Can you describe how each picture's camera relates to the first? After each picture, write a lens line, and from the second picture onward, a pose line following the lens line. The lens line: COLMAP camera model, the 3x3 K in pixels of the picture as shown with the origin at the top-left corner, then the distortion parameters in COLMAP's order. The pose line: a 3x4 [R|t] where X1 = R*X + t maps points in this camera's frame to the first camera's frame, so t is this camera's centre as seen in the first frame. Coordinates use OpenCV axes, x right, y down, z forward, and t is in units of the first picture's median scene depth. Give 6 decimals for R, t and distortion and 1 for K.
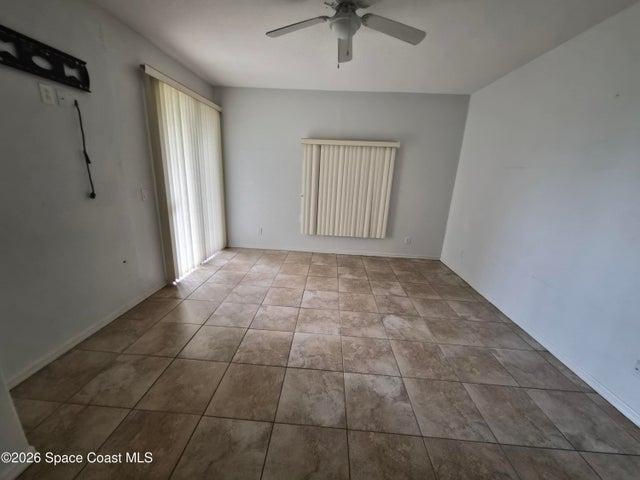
lens RADIAL K [[251.7, 0, 320.0], [0, 251.7, 240.0], [0, 0, 1]] dist [-0.001491, -0.000455]
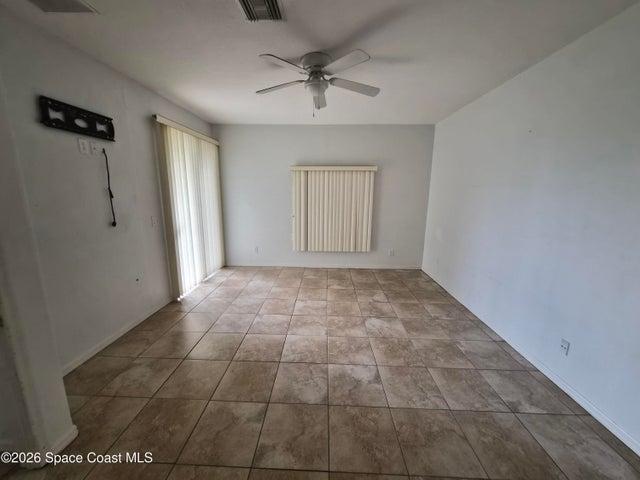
lens RADIAL K [[251.7, 0, 320.0], [0, 251.7, 240.0], [0, 0, 1]] dist [-0.001491, -0.000455]
pose [[0.999112, -0.039973, 0.013296, 0.060967], [0.040819, 0.996641, -0.070999, 0.025791], [-0.010414, 0.071478, 0.997388, -0.209082]]
